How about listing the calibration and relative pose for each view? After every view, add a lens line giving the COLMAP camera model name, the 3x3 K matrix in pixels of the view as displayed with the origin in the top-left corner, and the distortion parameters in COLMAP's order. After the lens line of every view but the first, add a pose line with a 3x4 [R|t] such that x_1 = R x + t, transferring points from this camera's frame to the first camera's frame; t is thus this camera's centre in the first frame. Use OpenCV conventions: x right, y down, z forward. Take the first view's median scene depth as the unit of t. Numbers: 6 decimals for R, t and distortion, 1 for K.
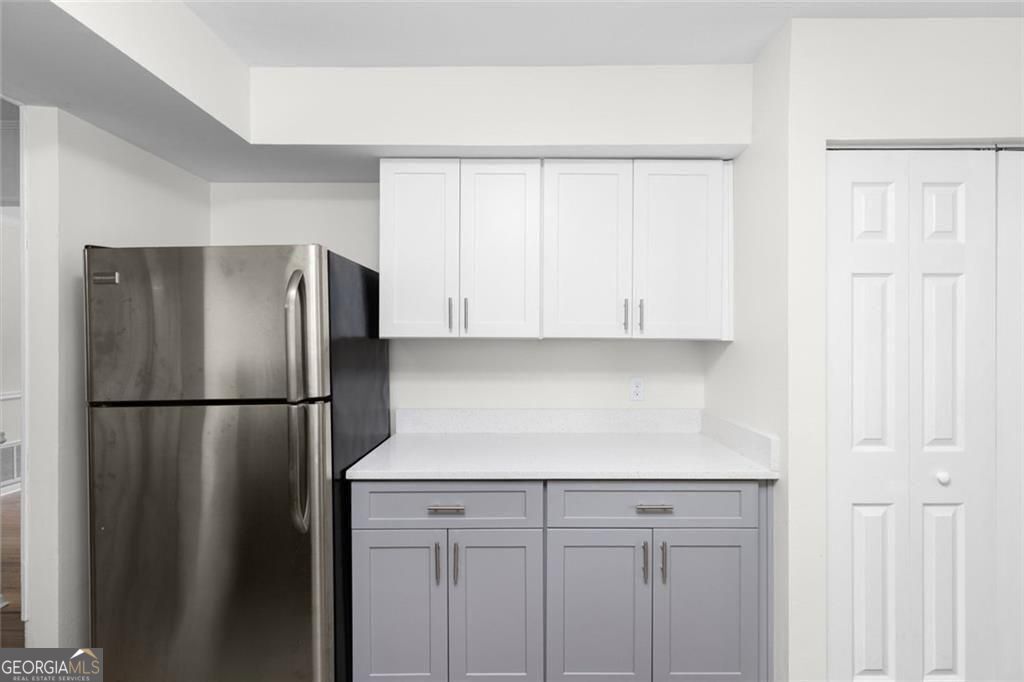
lens RADIAL K [[457.7, 0, 512.0], [0, 457.7, 341.0], [0, 0, 1]] dist [0.003539, 0.000317]
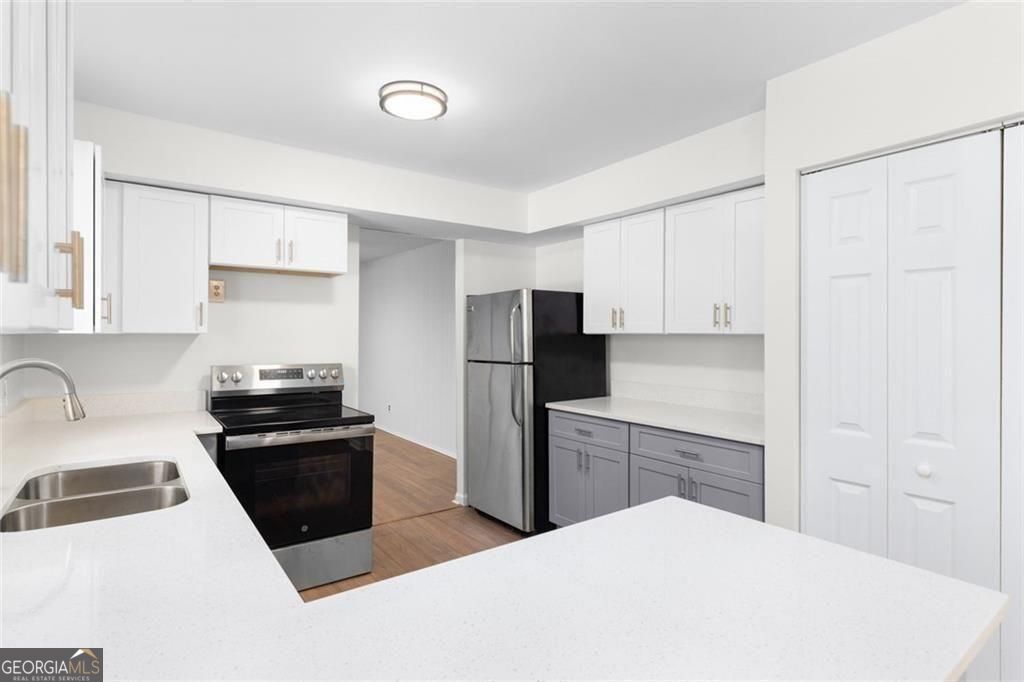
lens RADIAL K [[531.2, 0, 512.0], [0, 531.2, 341.0], [0, 0, 1]] dist [-0.000975, -0.000257]
pose [[0.591619, 0.009267, -0.806164, 1.323572], [-0.007898, 0.999953, 0.005698, 0.012947], [0.806179, 0.002996, 0.591664, -0.419602]]
